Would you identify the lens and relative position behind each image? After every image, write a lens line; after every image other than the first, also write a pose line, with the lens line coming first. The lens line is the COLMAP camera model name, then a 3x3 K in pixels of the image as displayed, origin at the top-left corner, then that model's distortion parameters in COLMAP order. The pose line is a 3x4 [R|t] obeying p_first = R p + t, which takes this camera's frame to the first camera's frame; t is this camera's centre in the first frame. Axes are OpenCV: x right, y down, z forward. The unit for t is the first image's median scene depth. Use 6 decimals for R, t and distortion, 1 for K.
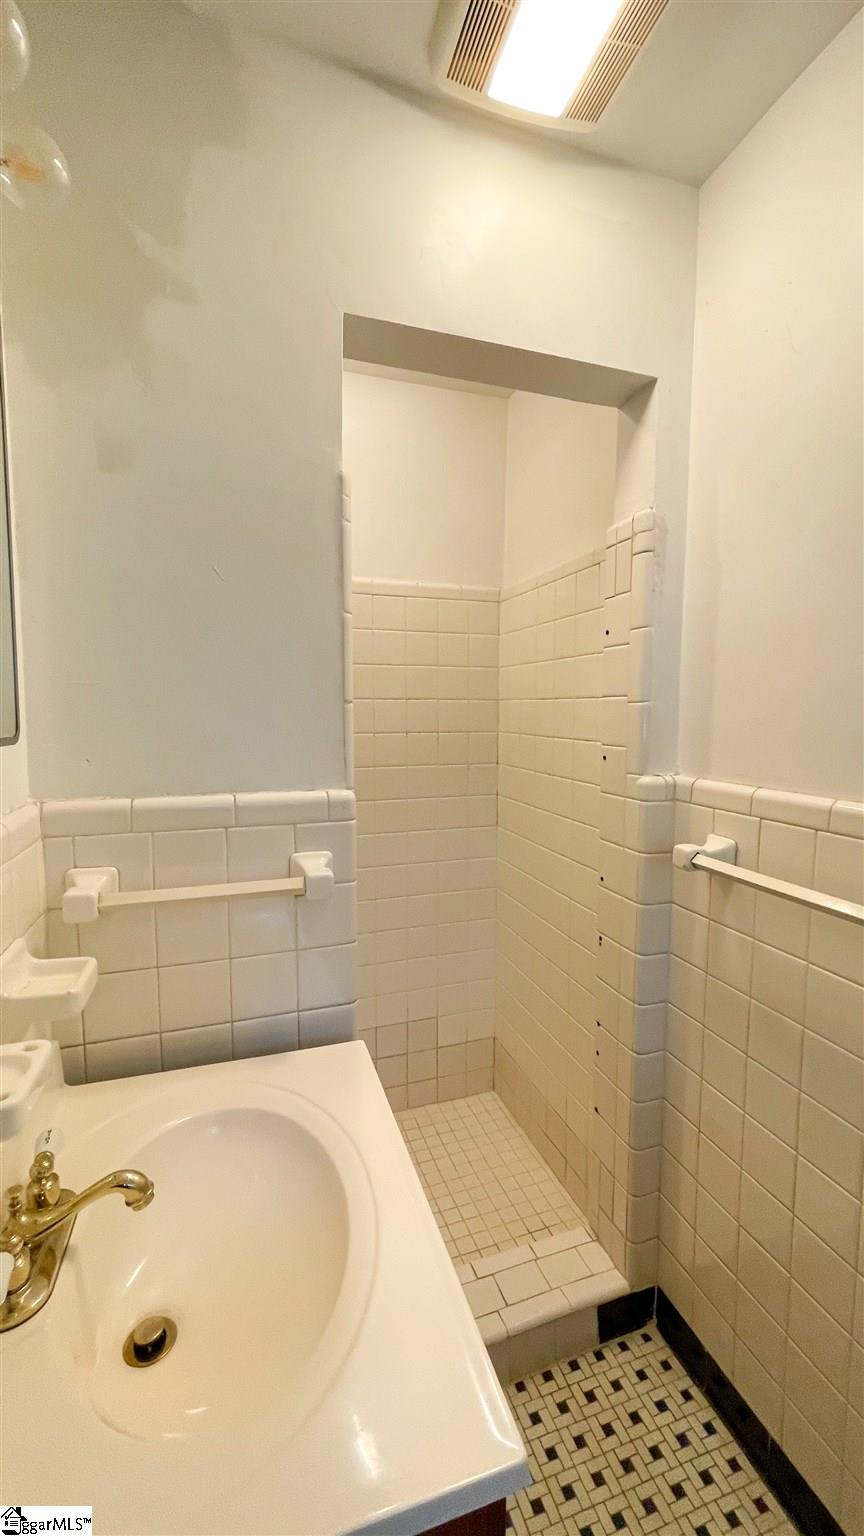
lens RADIAL K [[615.3, 0, 417.4], [0, 615.3, 765.7], [0, 0, 1]] dist [-0.001888, -0.001031]
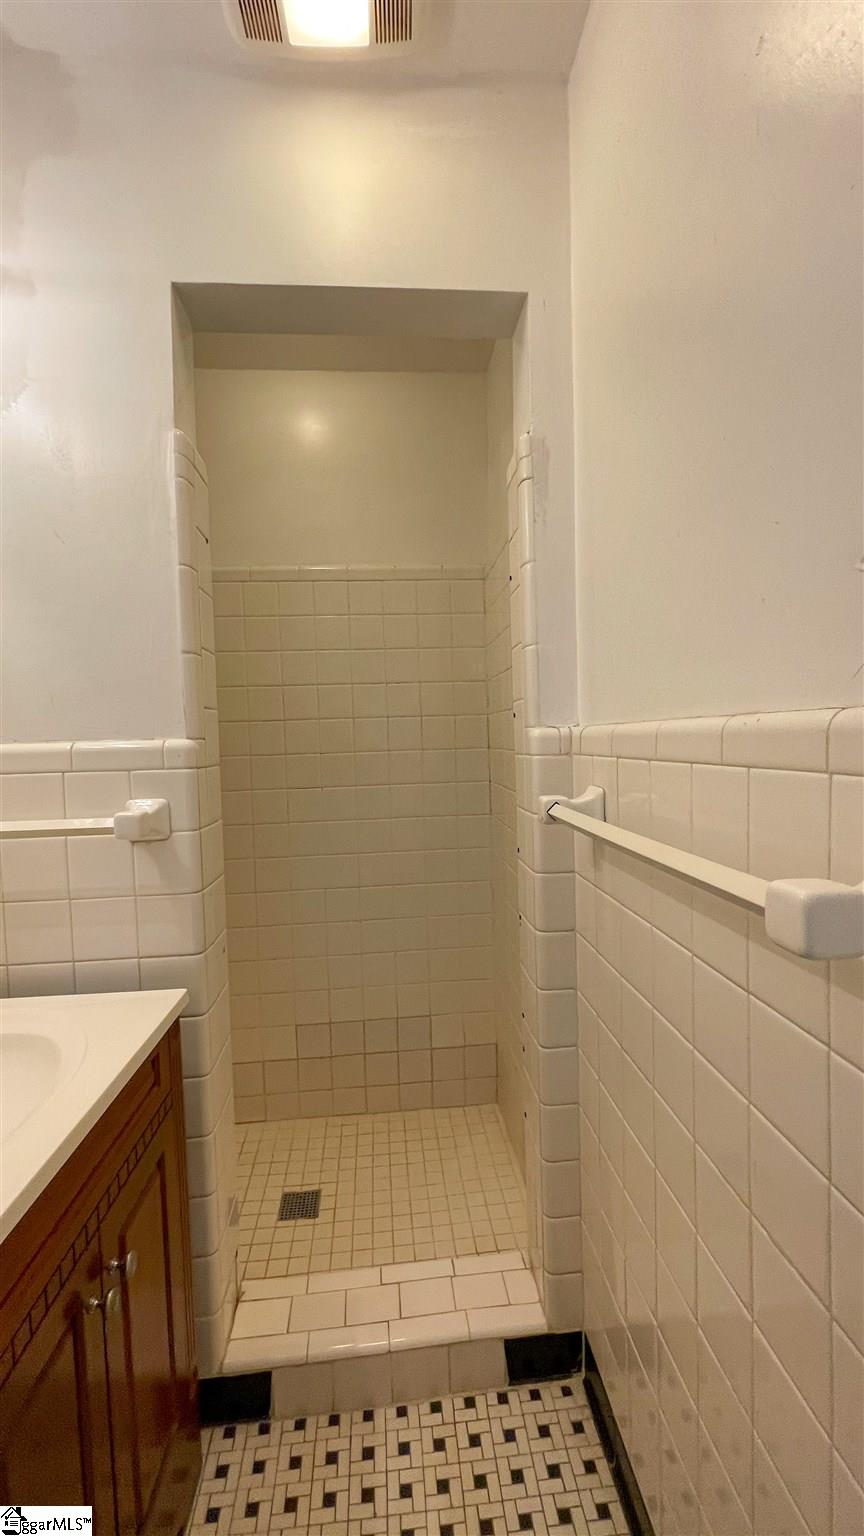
lens RADIAL K [[615.3, 0, 428.6], [0, 615.3, 768.9], [0, 0, 1]] dist [-0.001888, -0.001031]
pose [[0.970653, -0.019596, -0.239685, 0.426317], [0.008654, 0.998875, -0.046618, 0.115025], [0.240329, 0.043176, 0.969731, 0.098327]]
